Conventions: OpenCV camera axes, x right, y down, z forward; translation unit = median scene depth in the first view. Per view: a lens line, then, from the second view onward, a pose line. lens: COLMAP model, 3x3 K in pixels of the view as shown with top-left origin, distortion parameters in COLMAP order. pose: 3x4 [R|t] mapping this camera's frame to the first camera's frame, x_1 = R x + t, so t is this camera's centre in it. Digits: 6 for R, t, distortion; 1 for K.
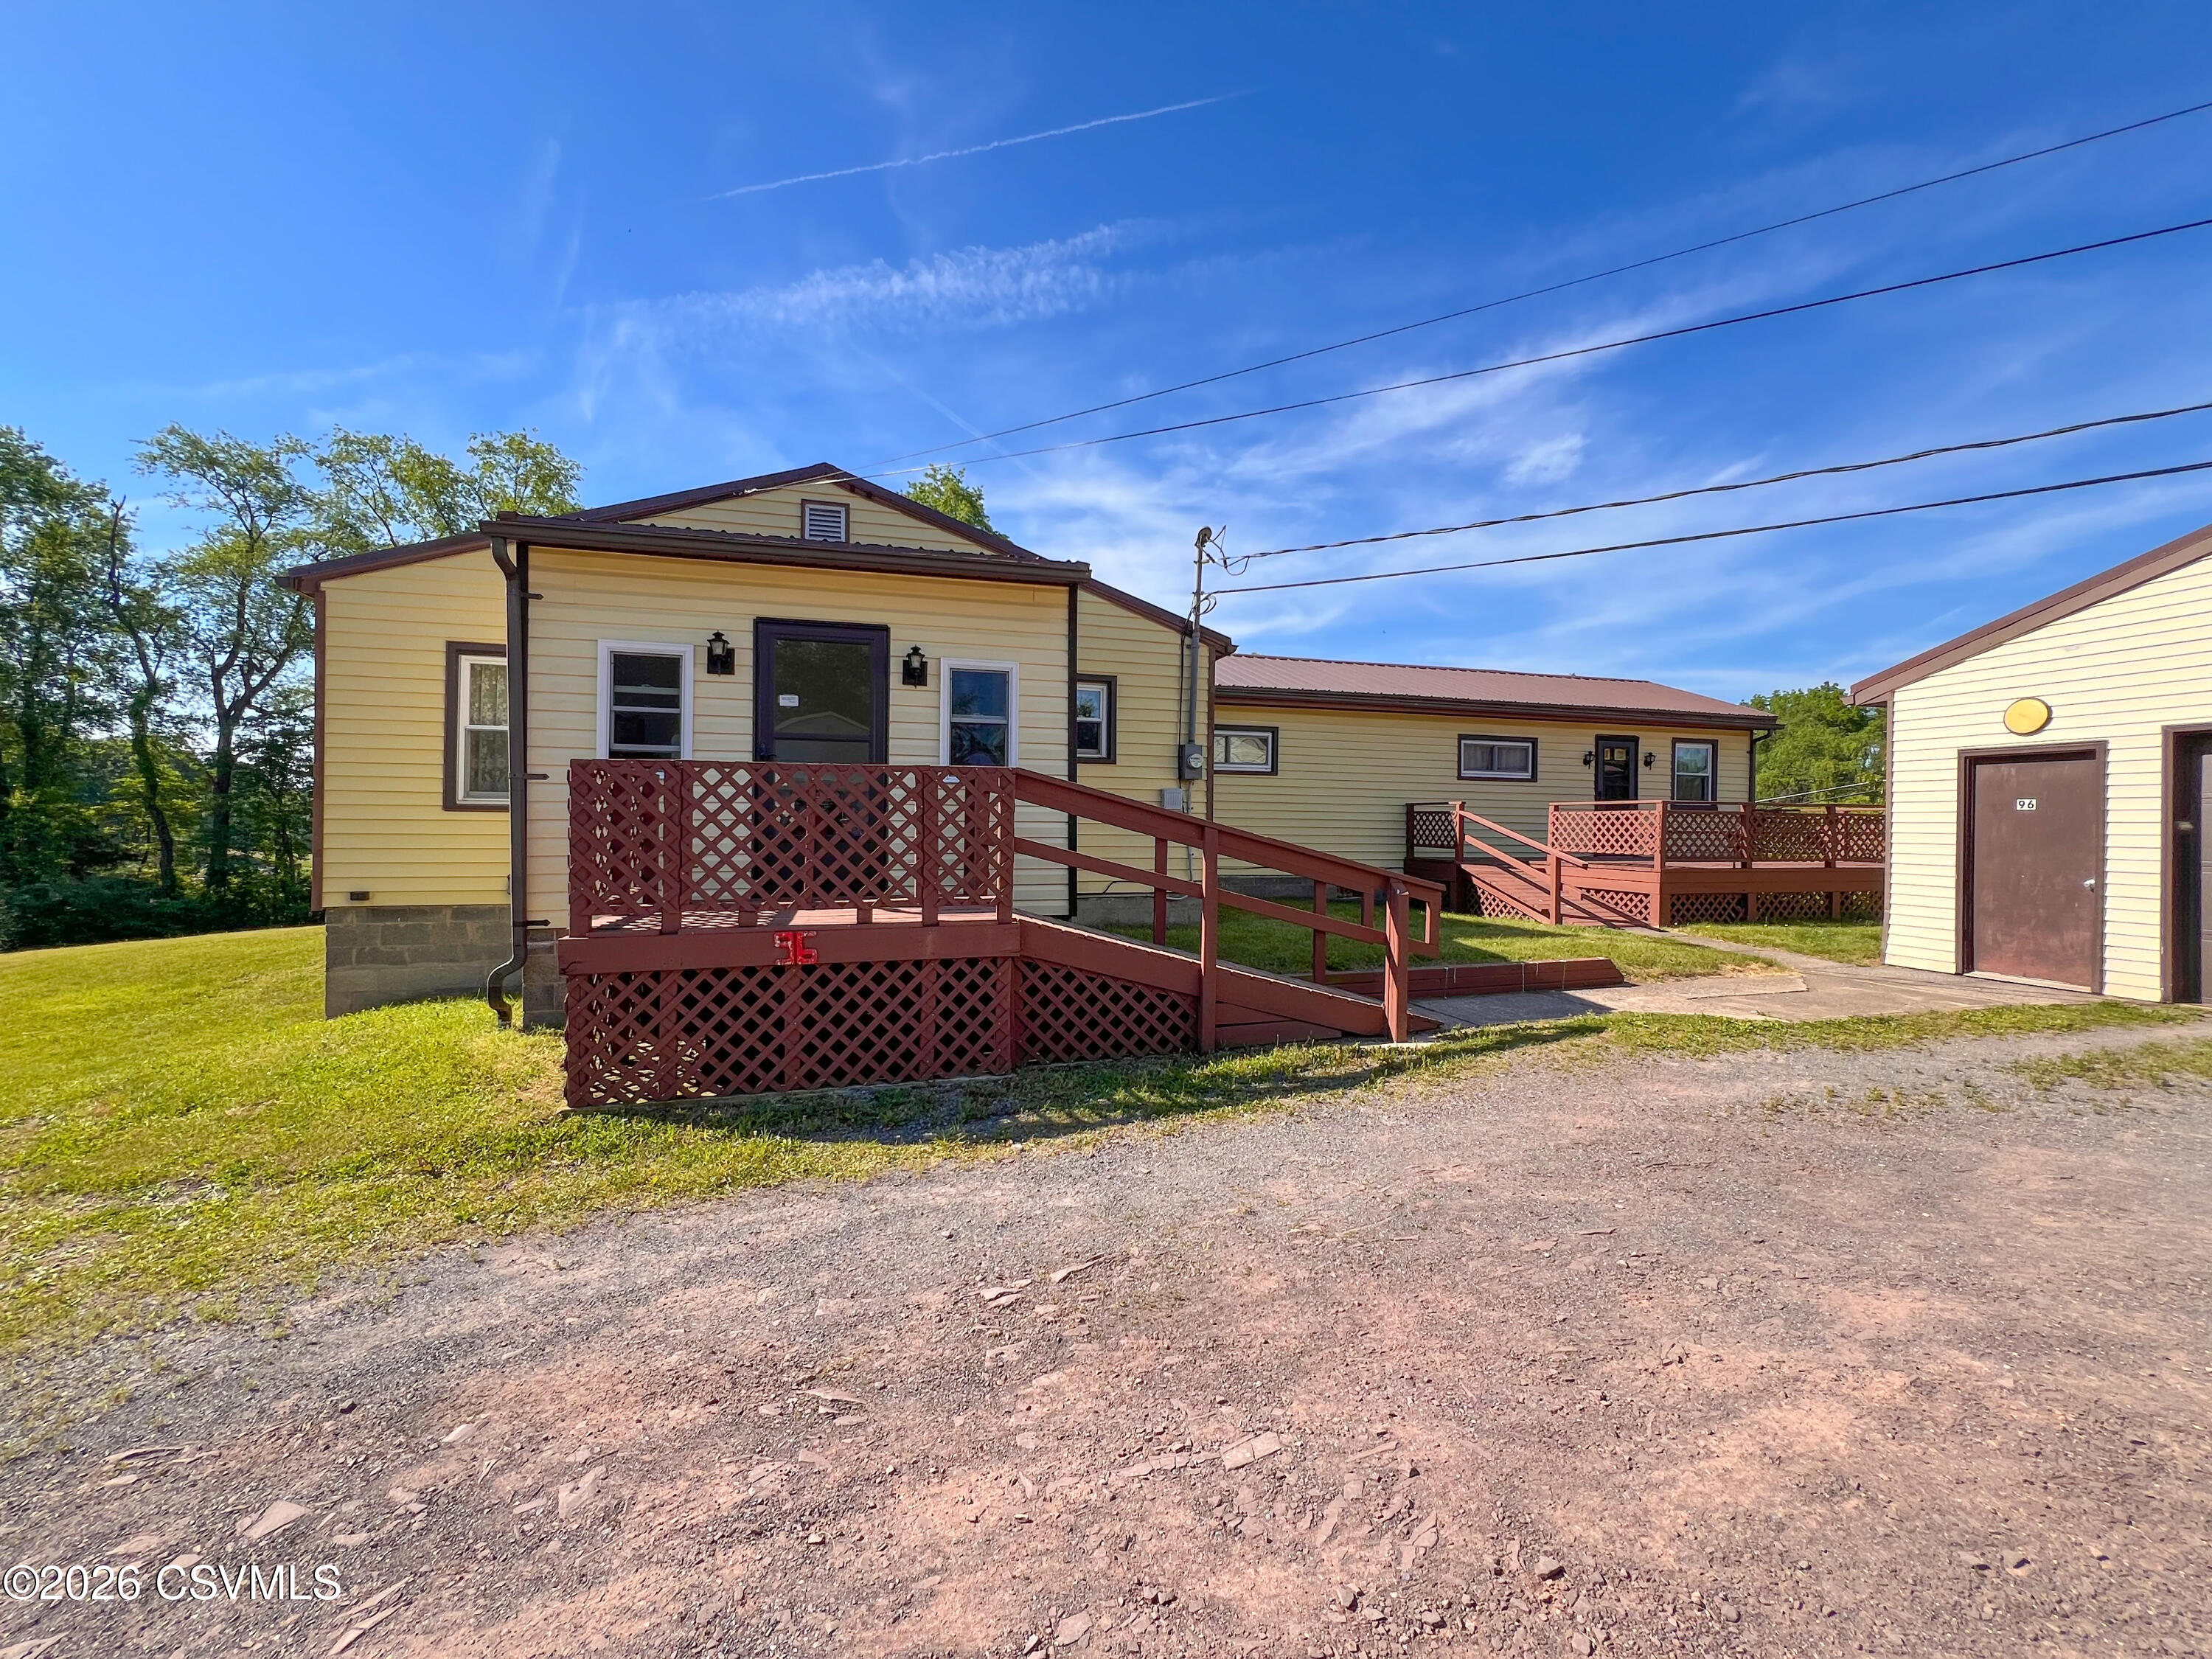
lens RADIAL K [[881.7, 0, 1098.9], [0, 881.7, 823.3], [0, 0, 1]] dist [-0.003722, 0.000654]
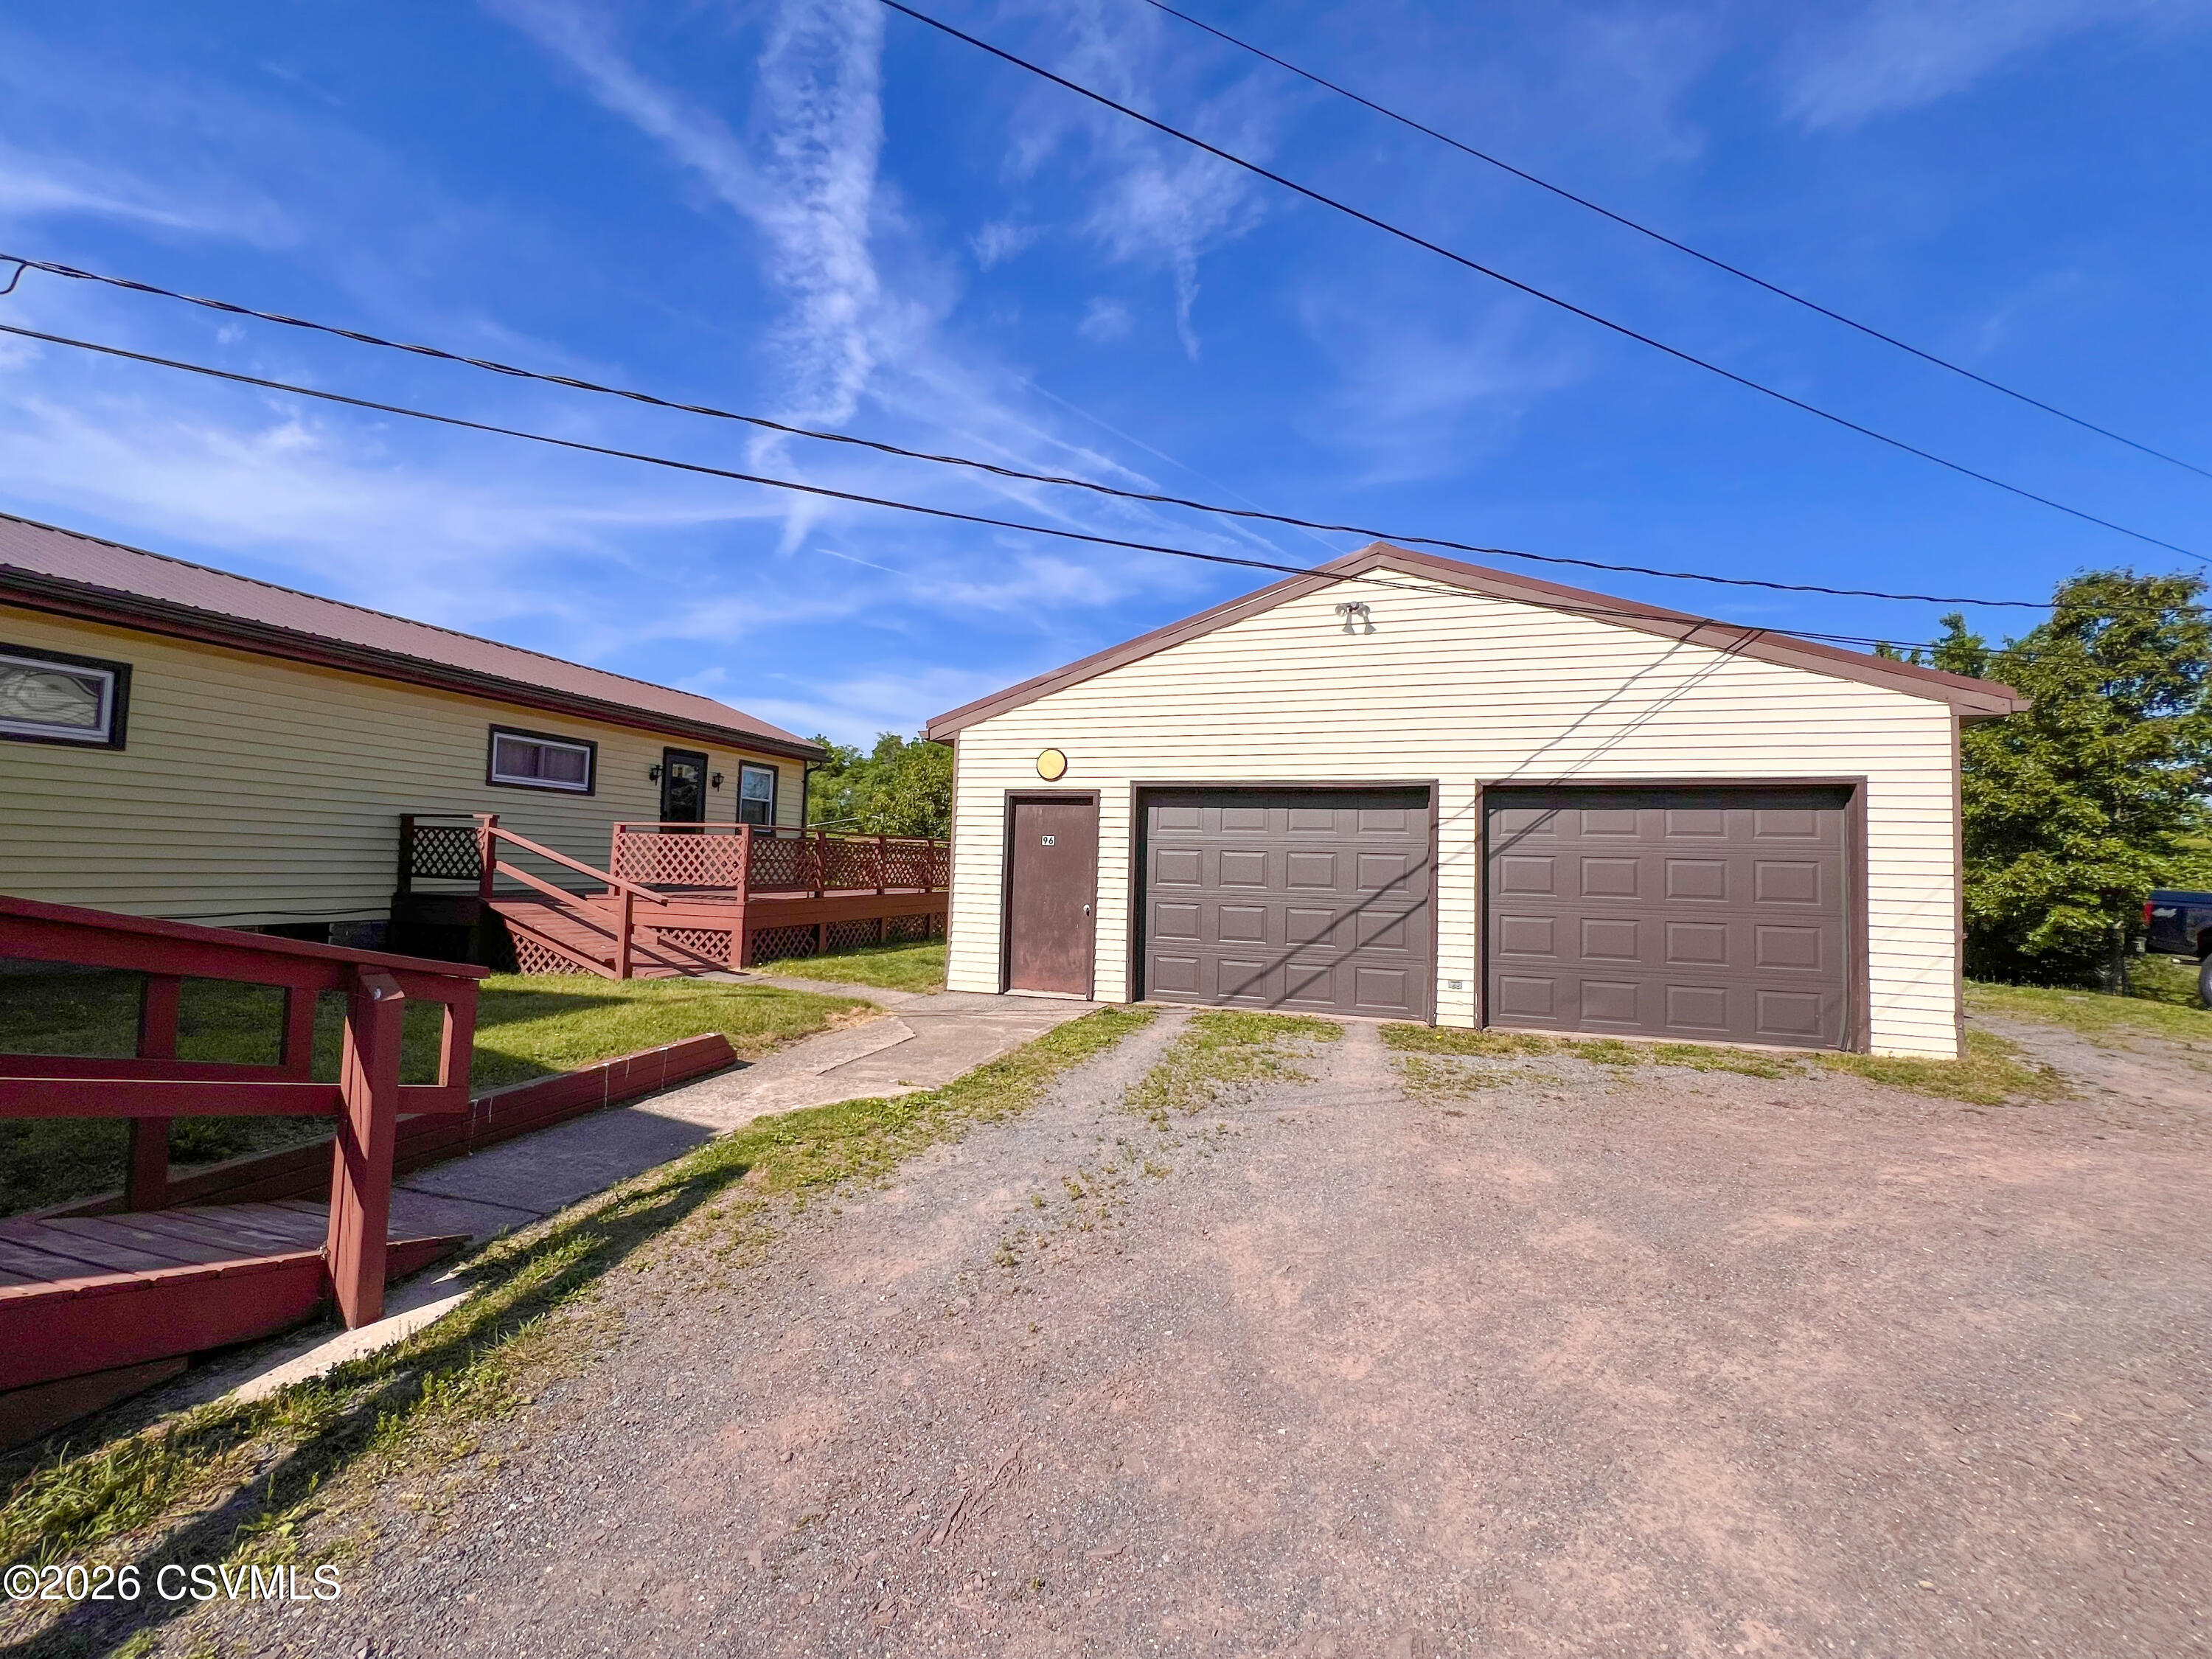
lens RADIAL K [[881.7, 0, 1098.9], [0, 881.7, 823.3], [0, 0, 1]] dist [-0.003722, 0.000654]
pose [[0.532649, 0.042603, 0.845263, 0.076640], [-0.021325, 0.999091, -0.036919, -0.001834], [-0.846067, 0.001640, 0.533074, 0.225016]]
